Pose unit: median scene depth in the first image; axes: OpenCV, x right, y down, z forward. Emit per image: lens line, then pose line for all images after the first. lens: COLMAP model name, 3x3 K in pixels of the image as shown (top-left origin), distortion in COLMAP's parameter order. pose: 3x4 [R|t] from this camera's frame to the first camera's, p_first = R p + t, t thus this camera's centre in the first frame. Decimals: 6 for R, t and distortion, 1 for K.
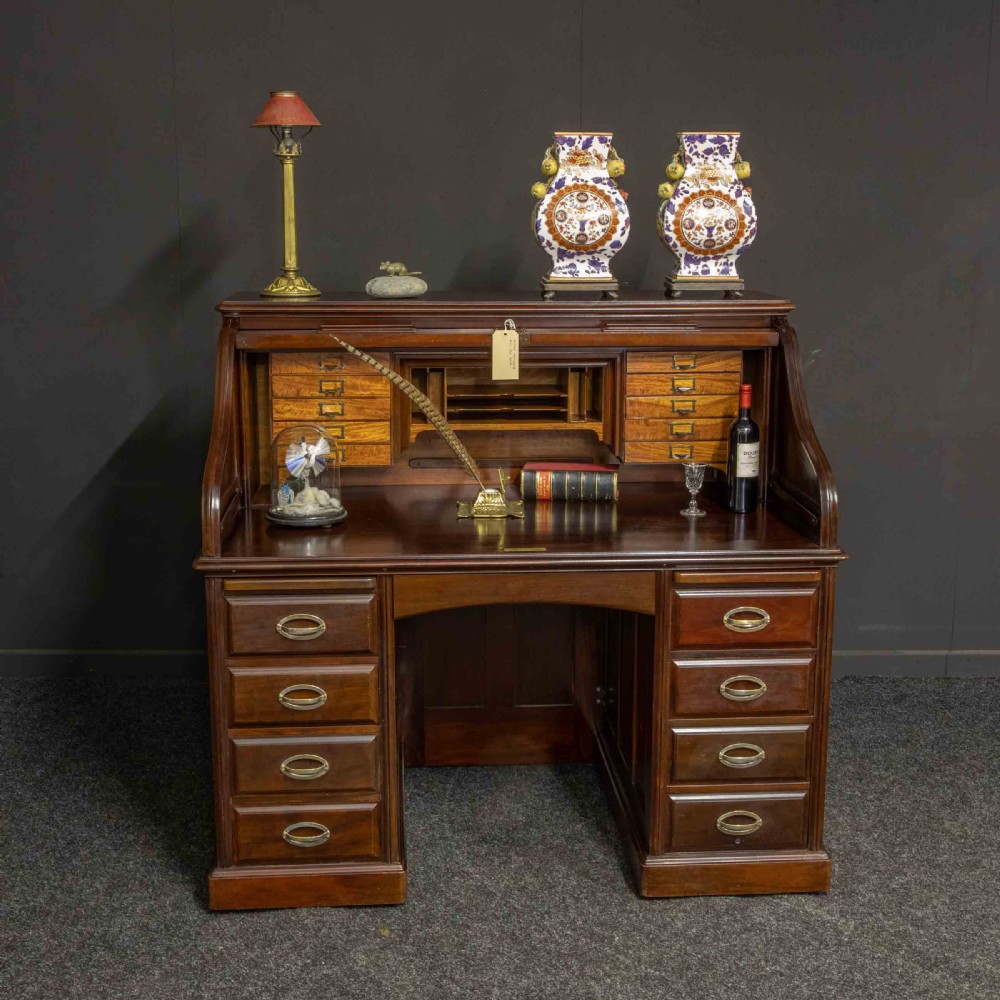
lens RADIAL K [[1524.1, 0, 500.0], [0, 1524.1, 500.0], [0, 0, 1]] dist [-0.030071, 0.085120]
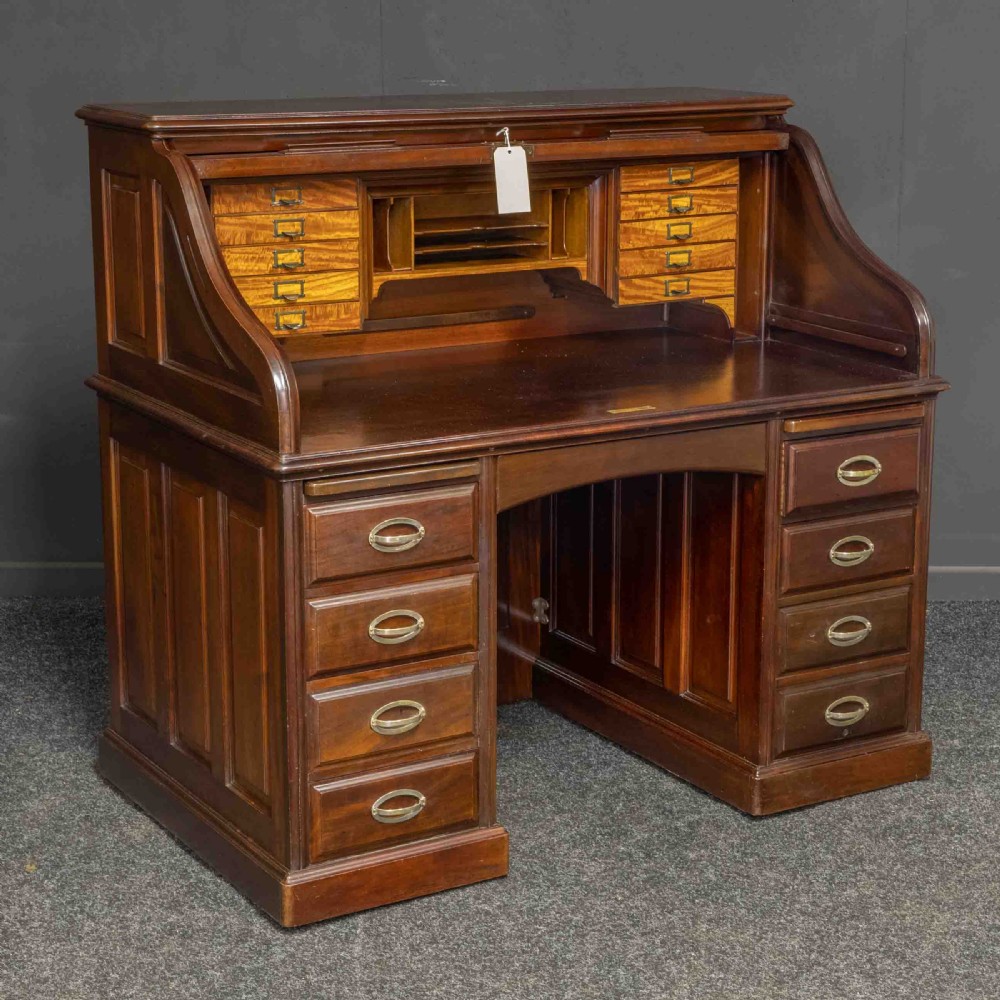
lens RADIAL K [[2229.2, 0, 521.5], [0, 2229.2, 498.6], [0, 0, 1]] dist [0.047338, 0.421030]
pose [[0.888580, -0.105667, 0.446385, -0.522025], [0.089907, 0.994351, 0.056411, 0.006365], [-0.449824, -0.009993, 0.893061, -0.033662]]
